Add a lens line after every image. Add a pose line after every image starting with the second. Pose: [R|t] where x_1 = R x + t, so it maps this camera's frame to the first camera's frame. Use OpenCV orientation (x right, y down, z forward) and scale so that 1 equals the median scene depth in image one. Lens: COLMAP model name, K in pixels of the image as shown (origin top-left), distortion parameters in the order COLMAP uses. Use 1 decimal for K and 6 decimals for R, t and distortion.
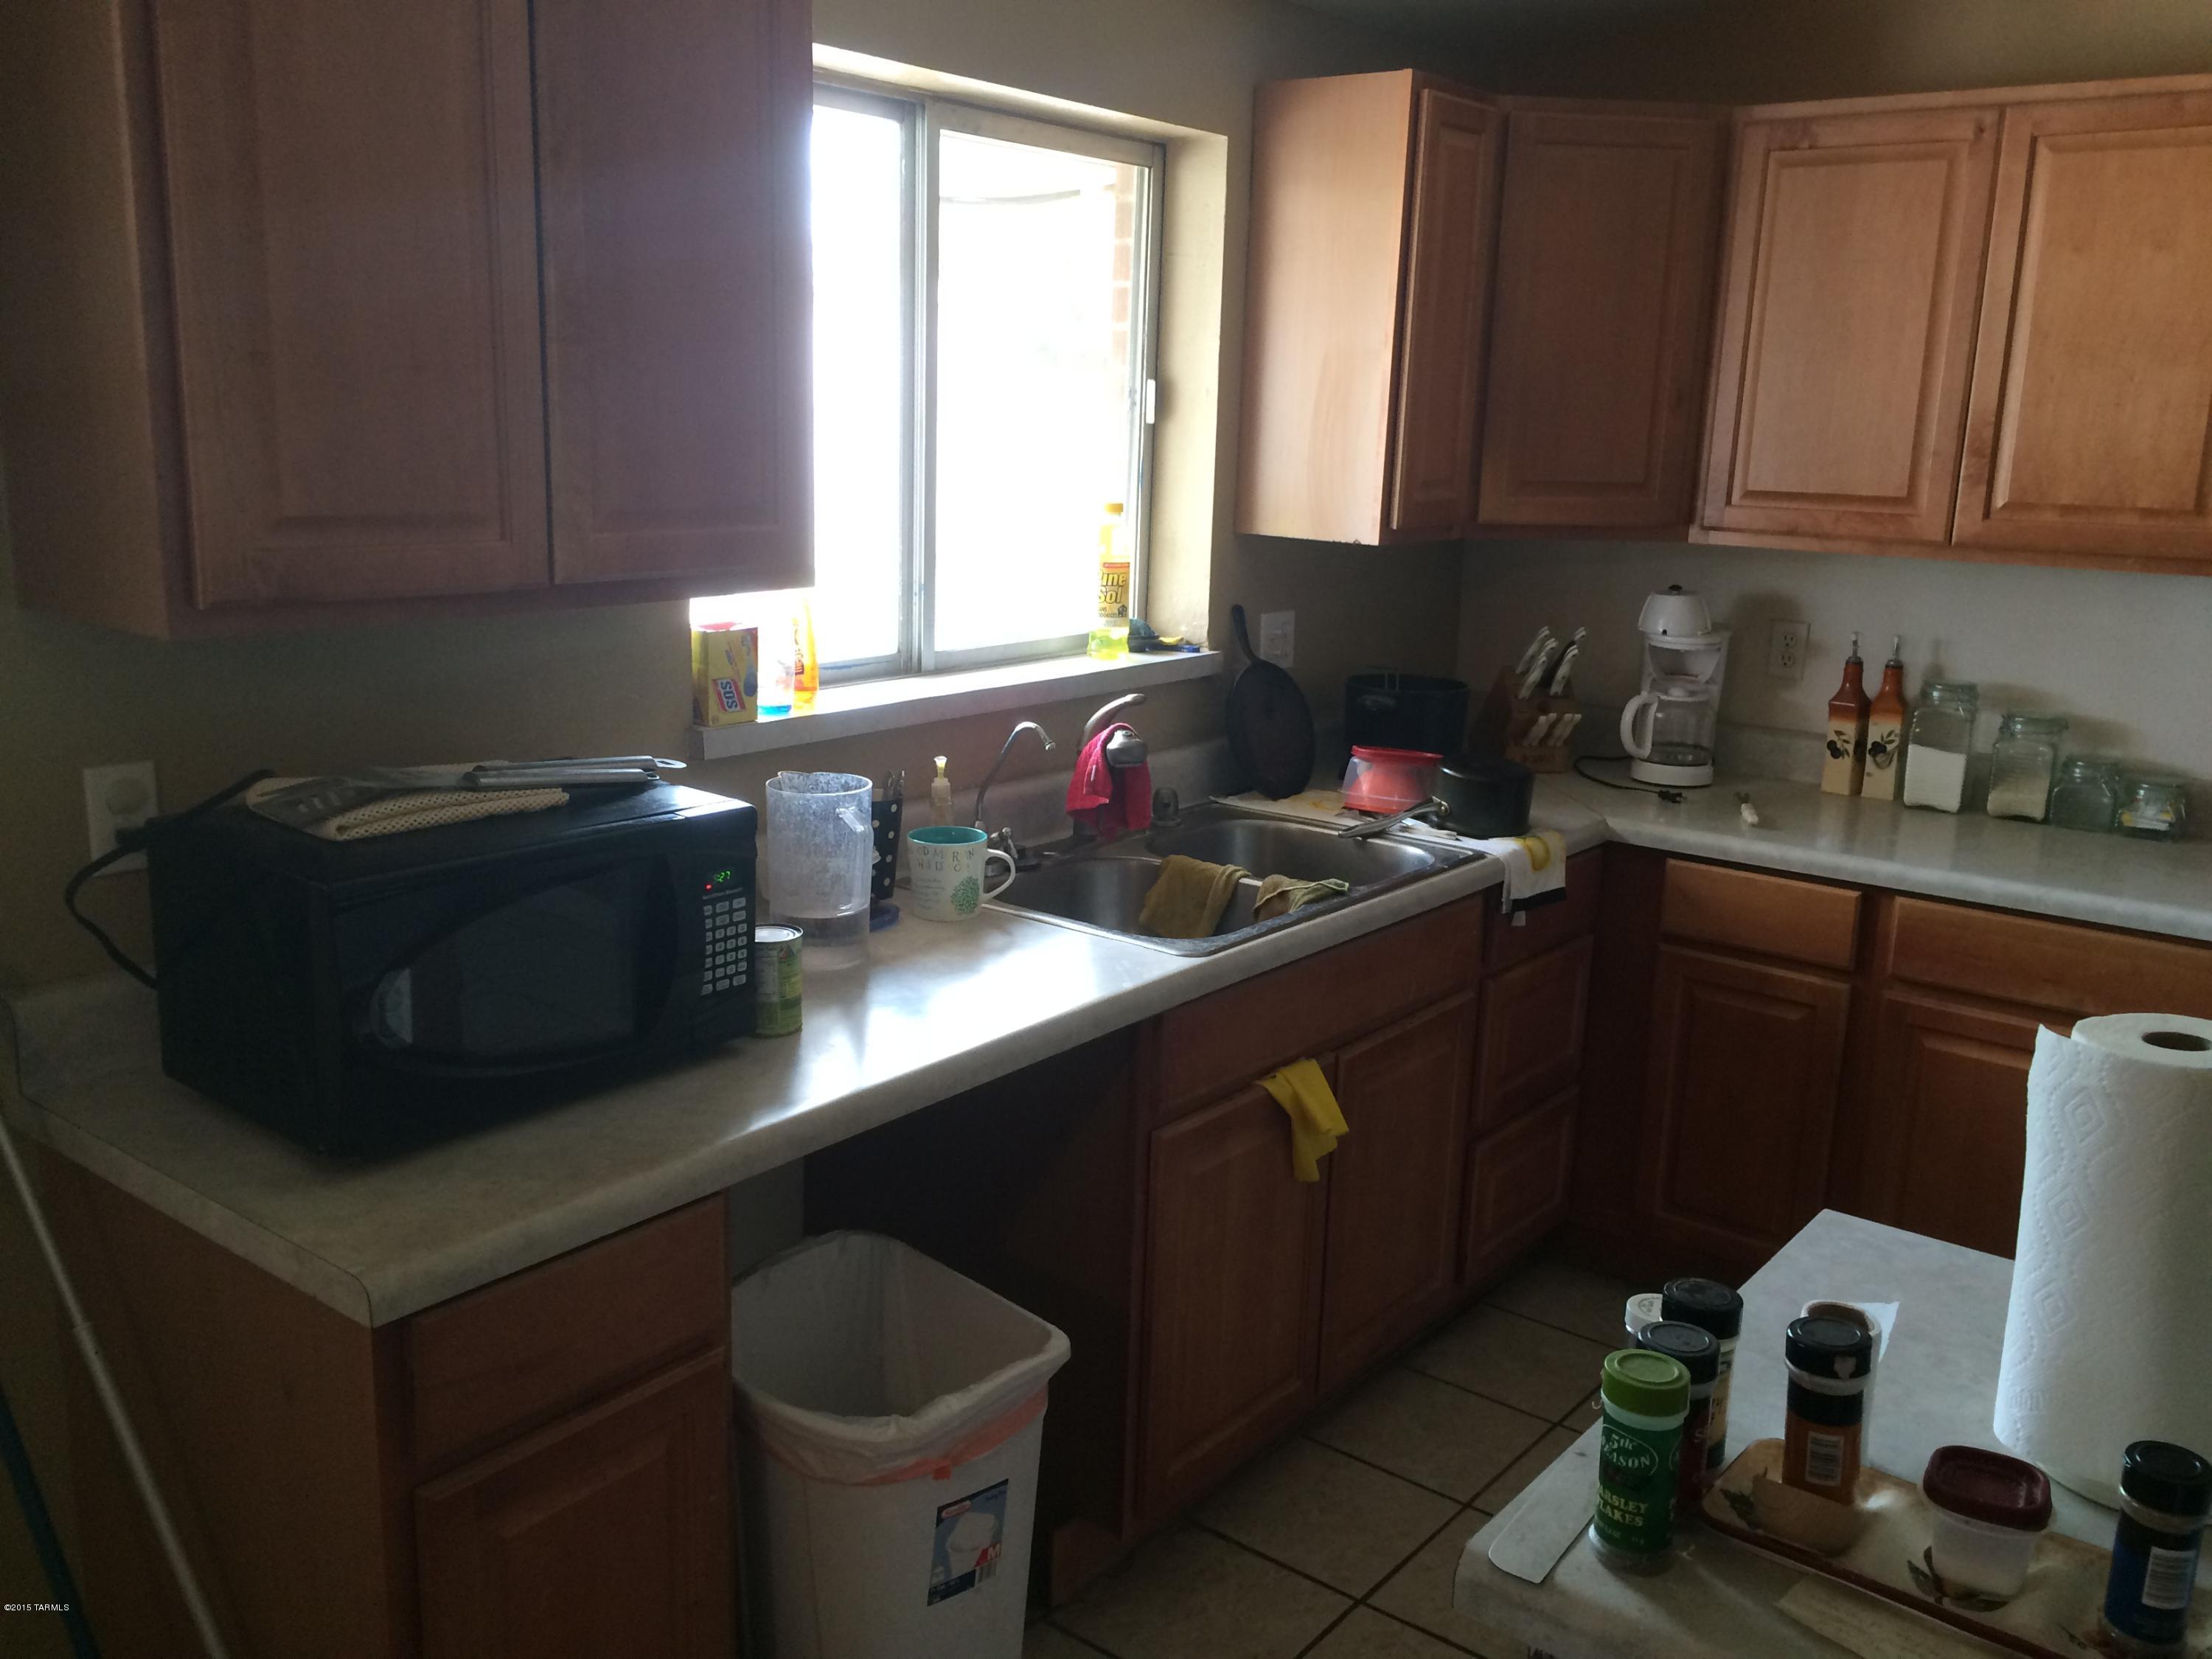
lens RADIAL K [[1904.9, 0, 1105.4], [0, 1904.9, 821.7], [0, 0, 1]] dist [0.077771, -0.100275]
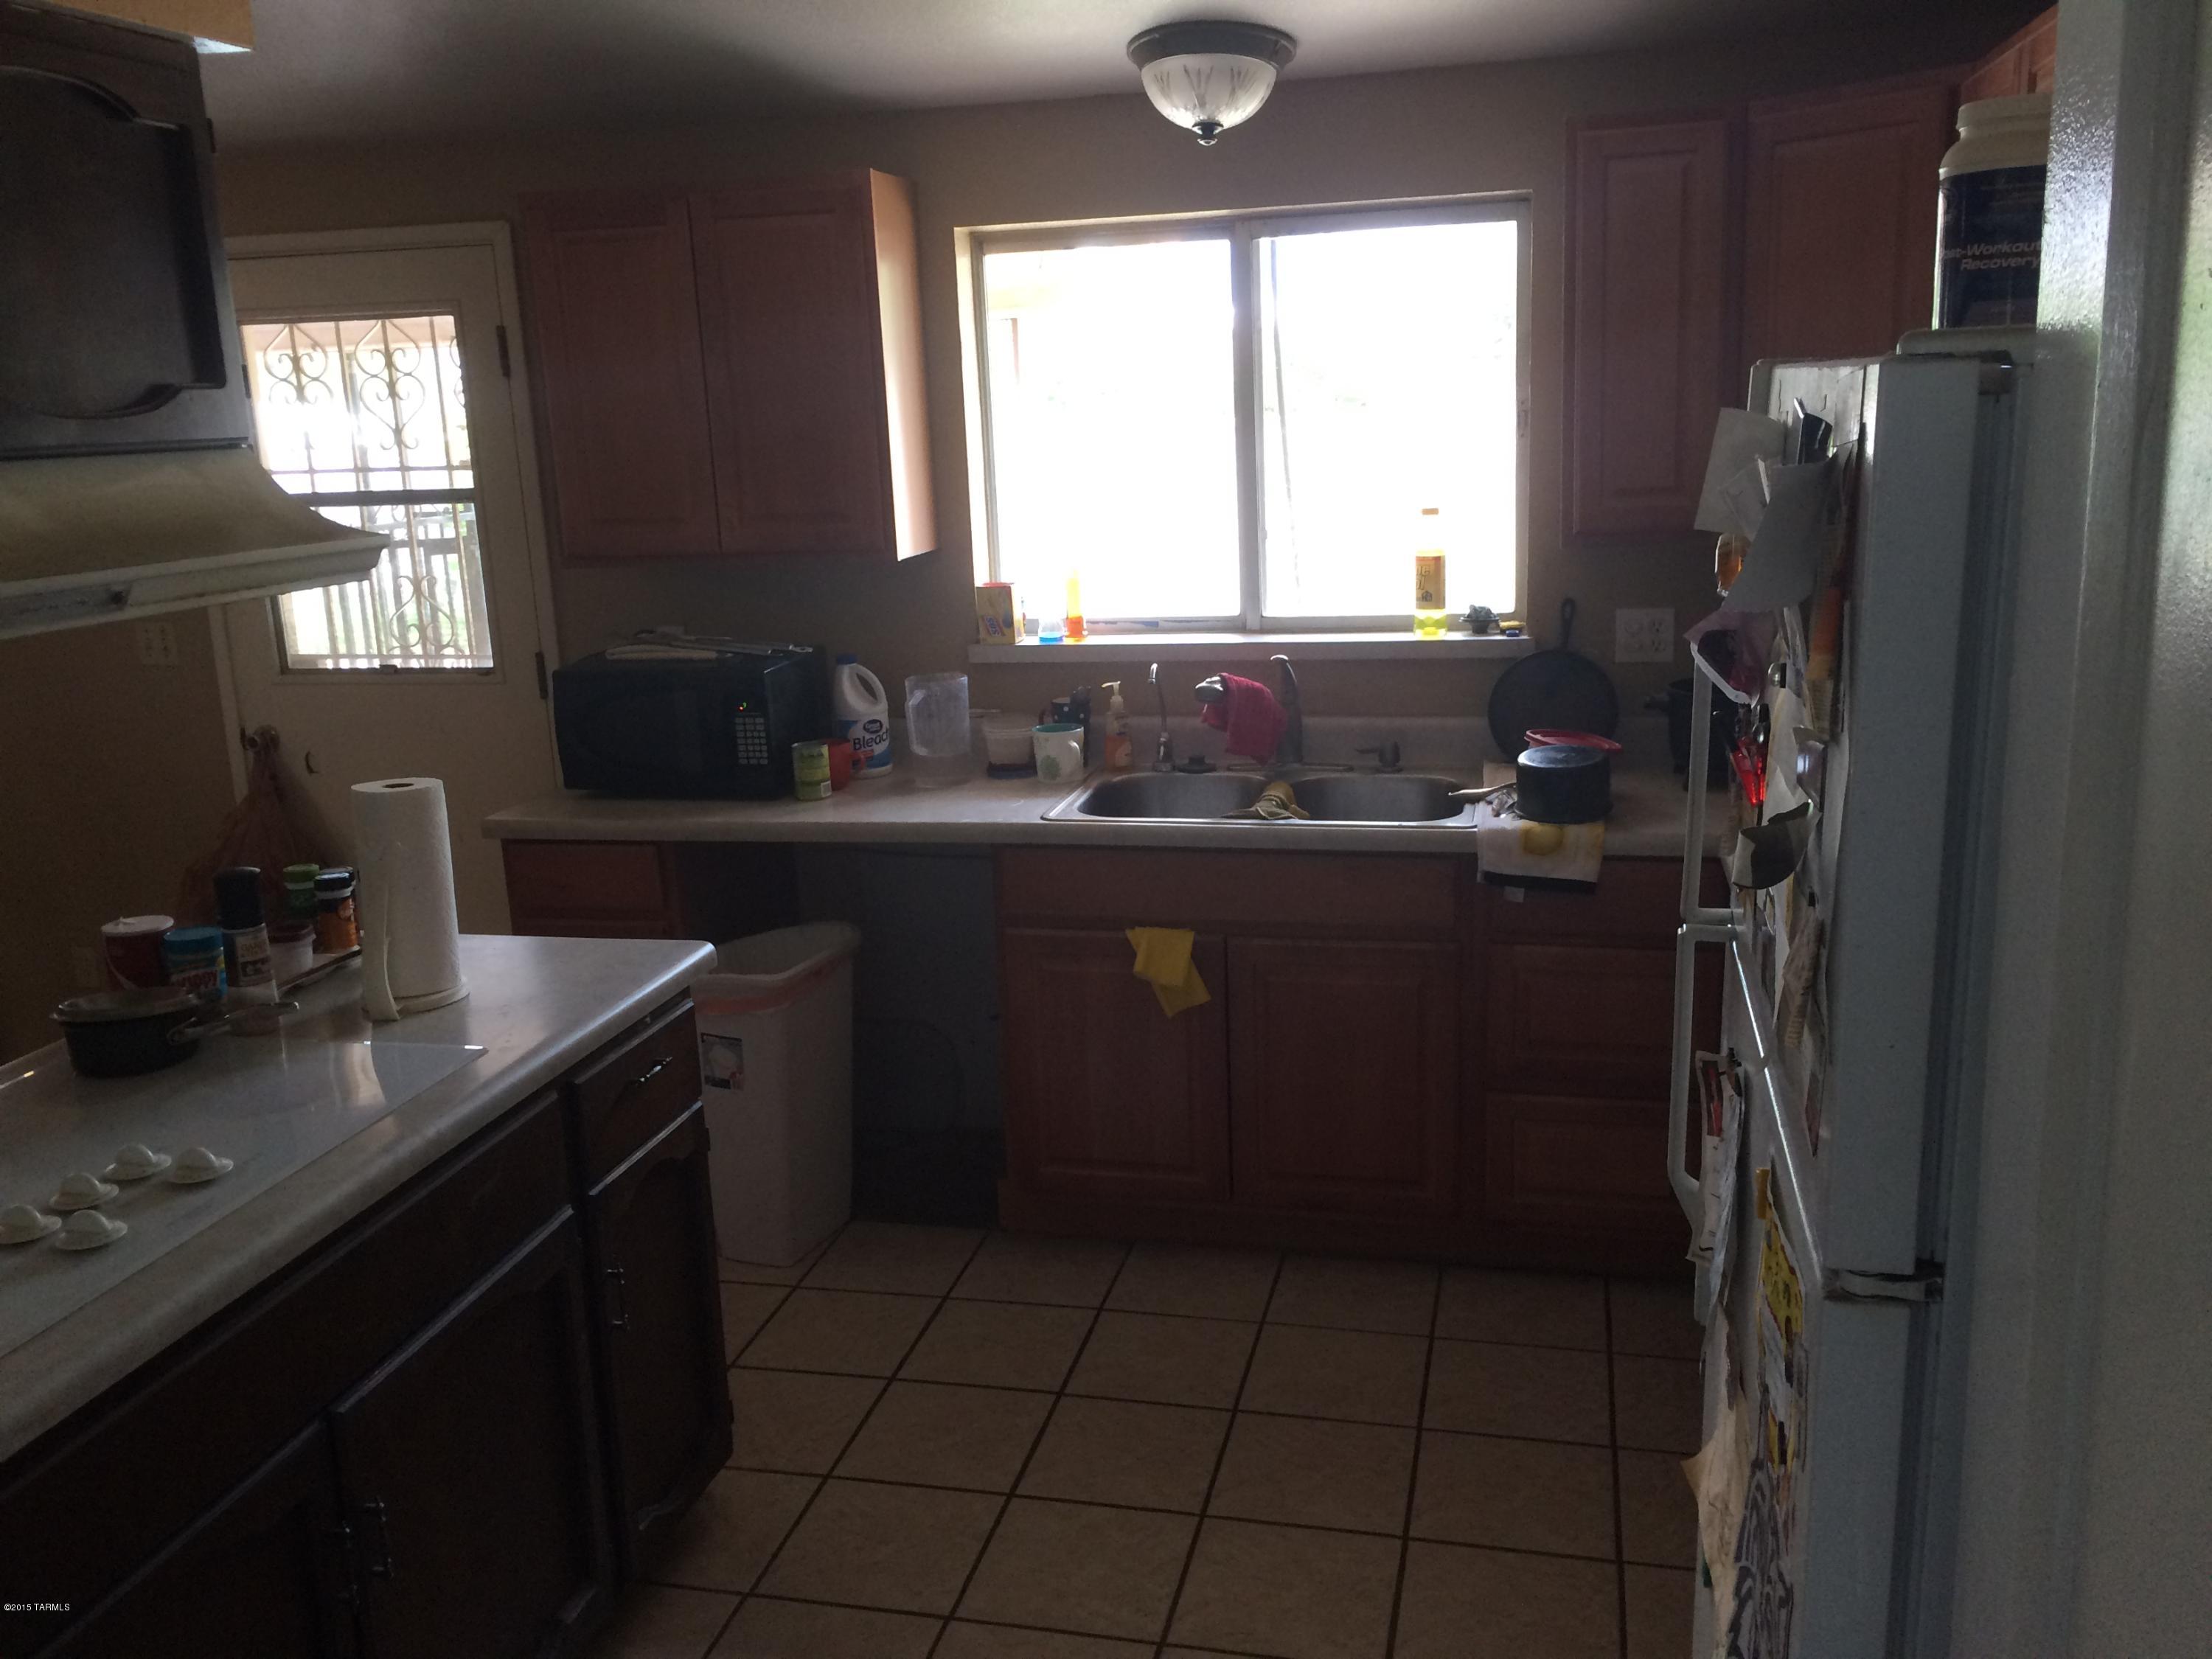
lens RADIAL K [[1904.9, 0, 1105.4], [0, 1904.9, 821.7], [0, 0, 1]] dist [0.077771, -0.100275]
pose [[0.408125, 0.159471, -0.898890, 1.281093], [-0.142900, 0.983647, 0.109627, -0.089314], [0.901673, 0.083710, 0.424240, 0.378108]]
